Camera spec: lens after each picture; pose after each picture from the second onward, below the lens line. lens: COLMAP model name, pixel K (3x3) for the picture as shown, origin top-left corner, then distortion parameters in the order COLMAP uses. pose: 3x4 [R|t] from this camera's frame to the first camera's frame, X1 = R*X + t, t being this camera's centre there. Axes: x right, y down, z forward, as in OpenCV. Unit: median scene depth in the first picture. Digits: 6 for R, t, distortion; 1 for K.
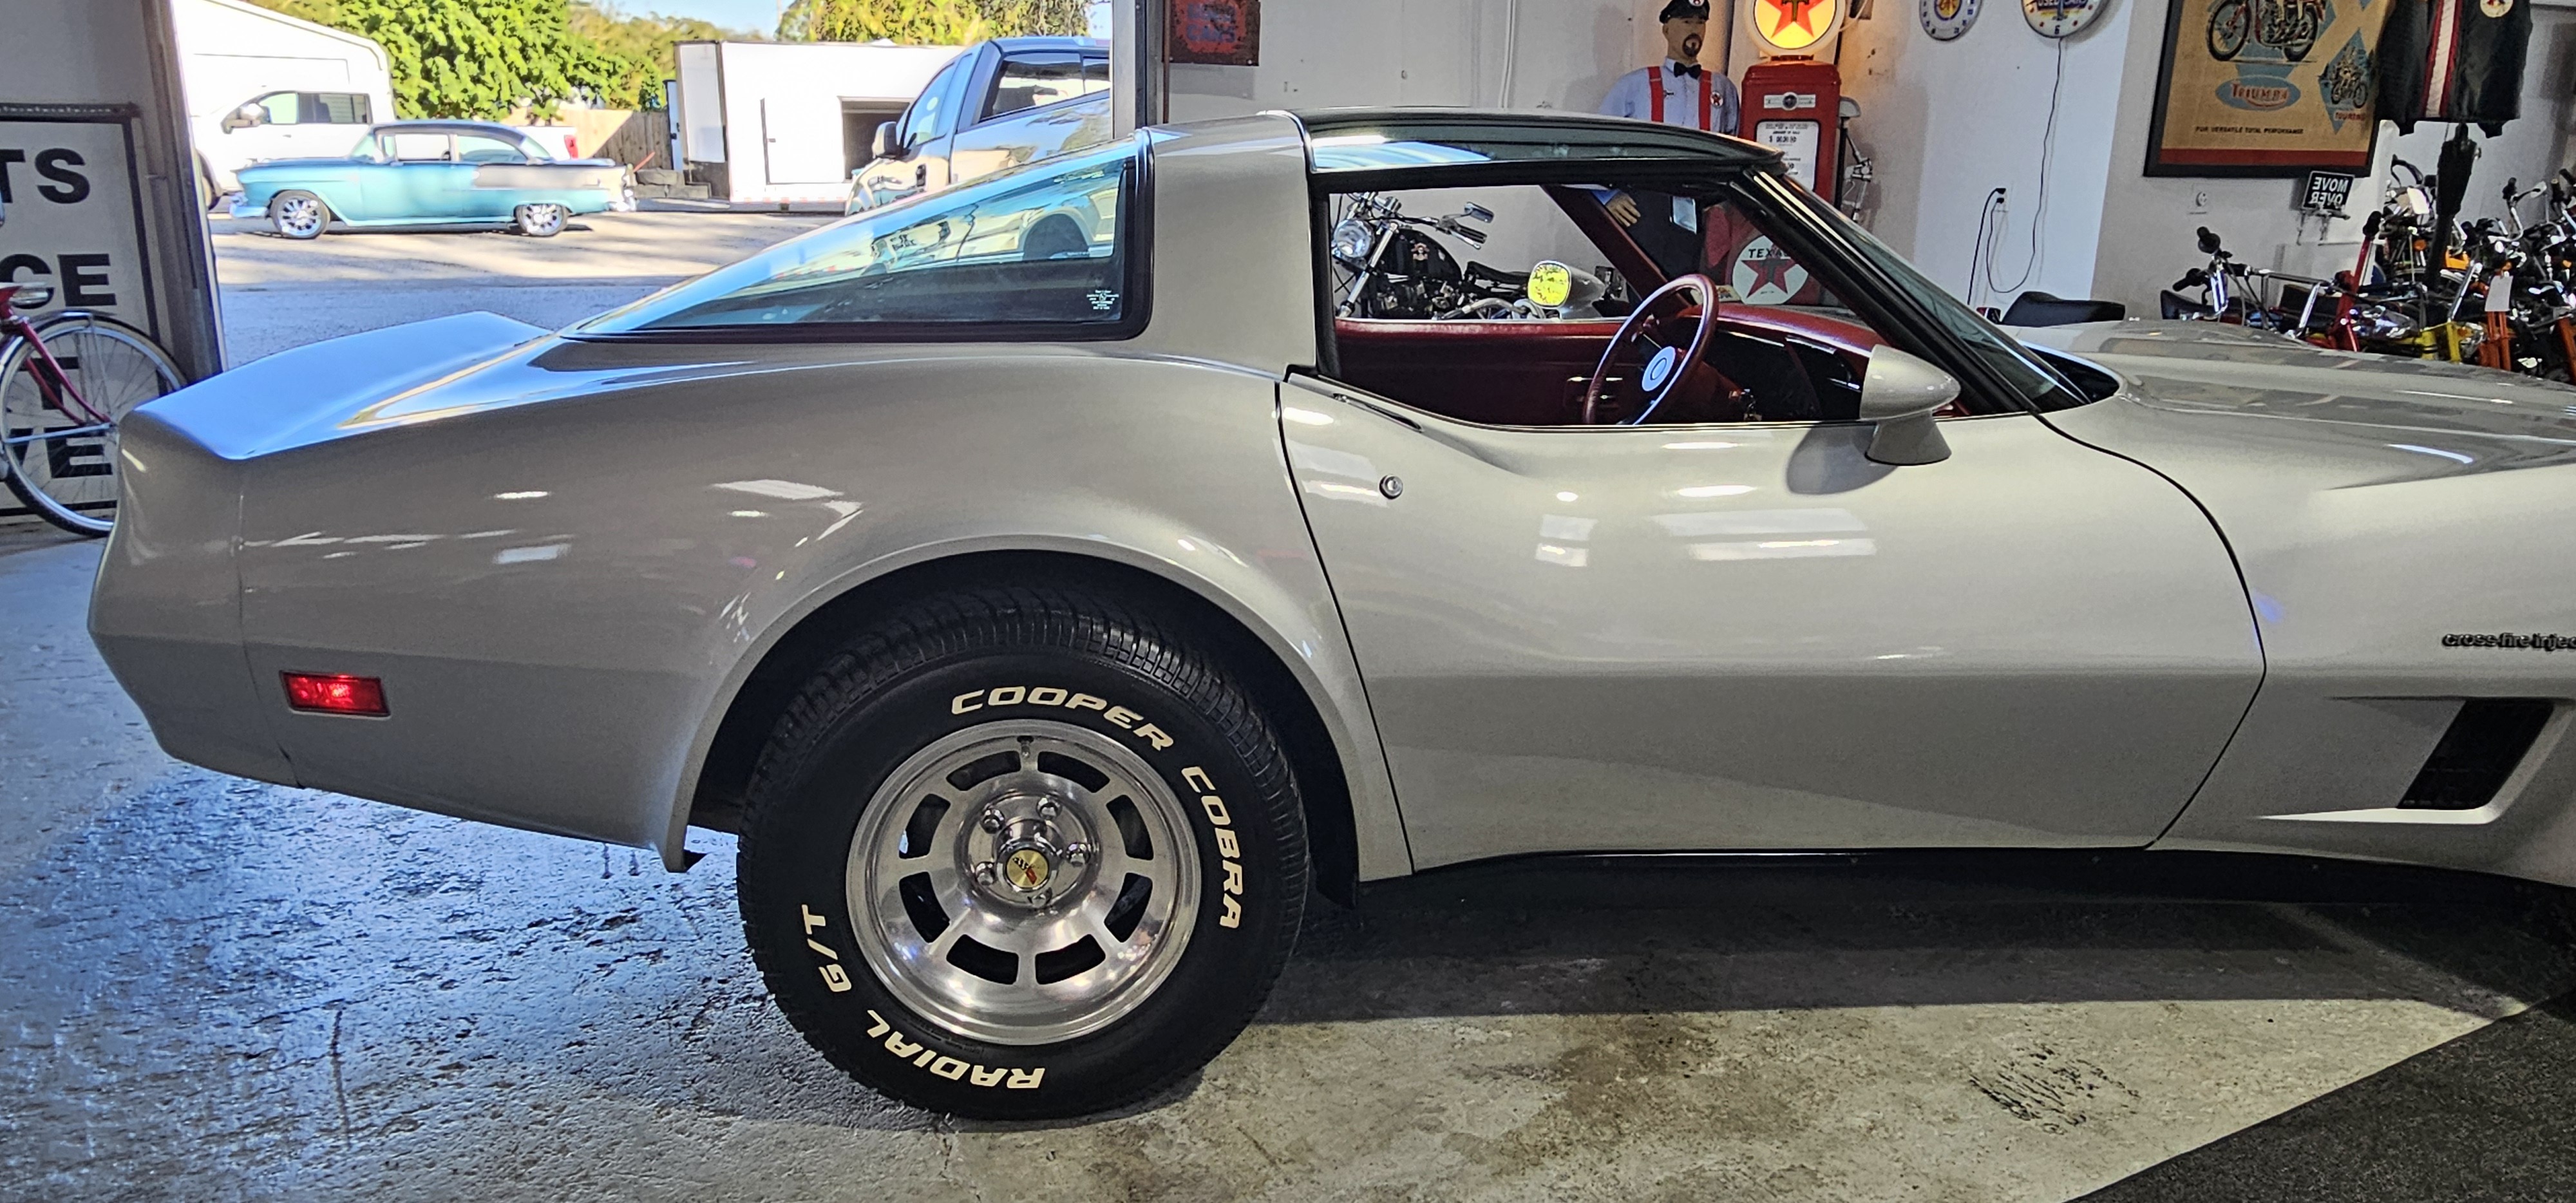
lens RADIAL K [[1677.4, 0, 1267.8], [0, 1677.4, 578.5], [0, 0, 1]] dist [0.002881, -0.004913]
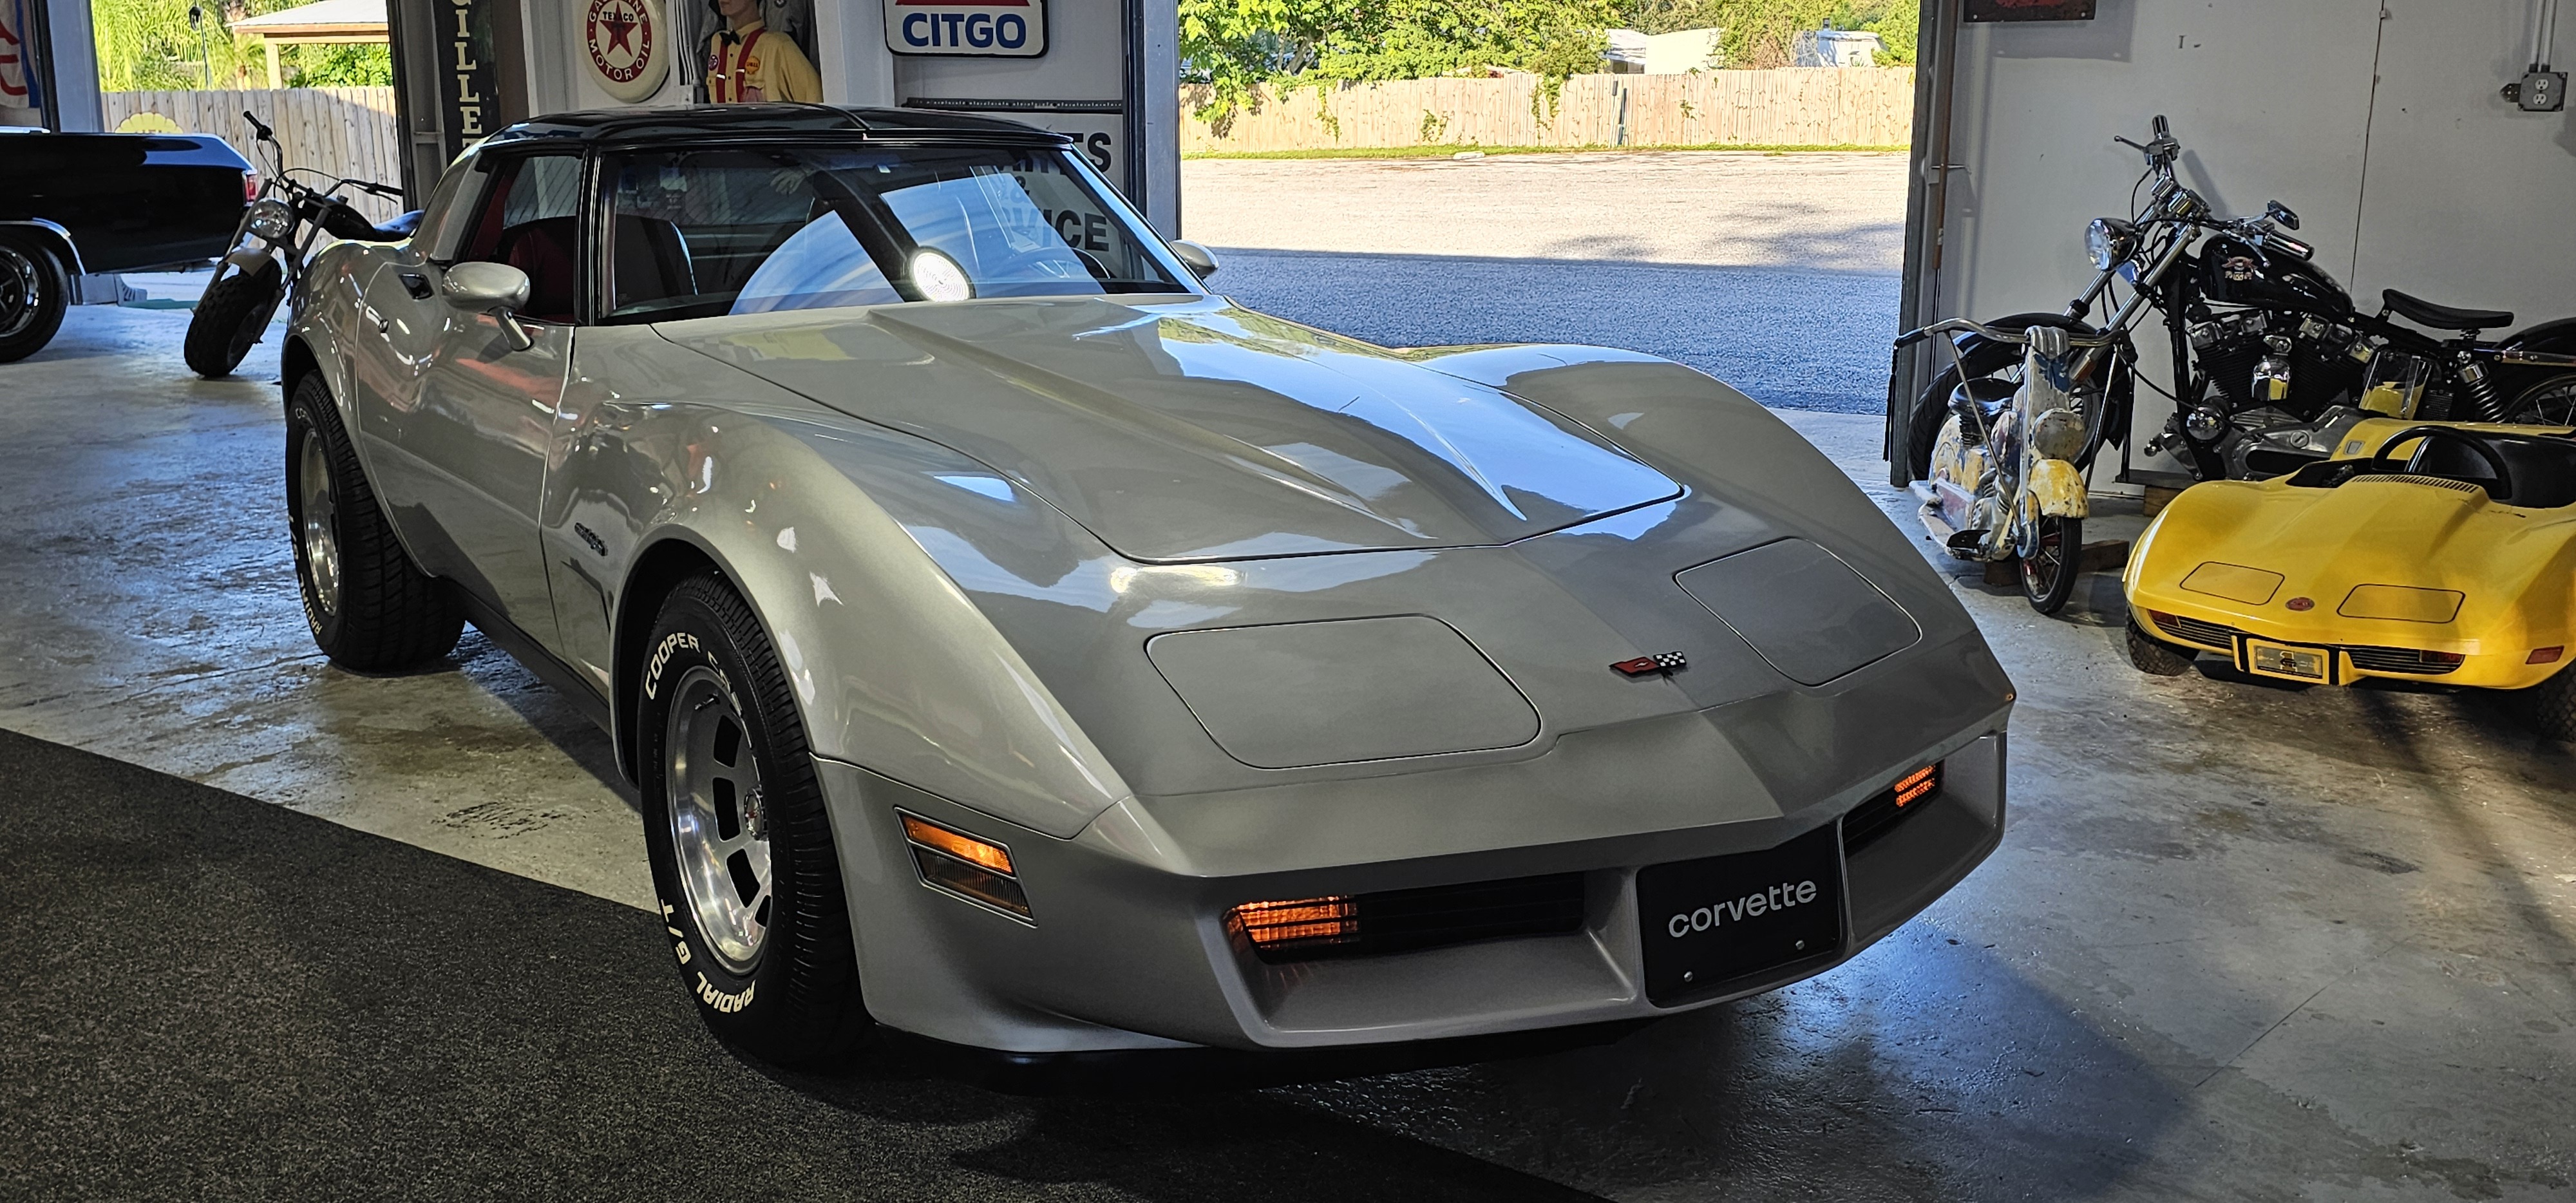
lens RADIAL K [[2284.0, 0, 1272.4], [0, 2284.0, 528.3], [0, 0, 1]] dist [0.096147, -0.136236]
pose [[0.460761, 0.149374, -0.874864, 0.799737], [-0.214799, 0.975198, 0.053378, -0.053971], [0.861139, 0.163326, 0.481418, 0.206311]]
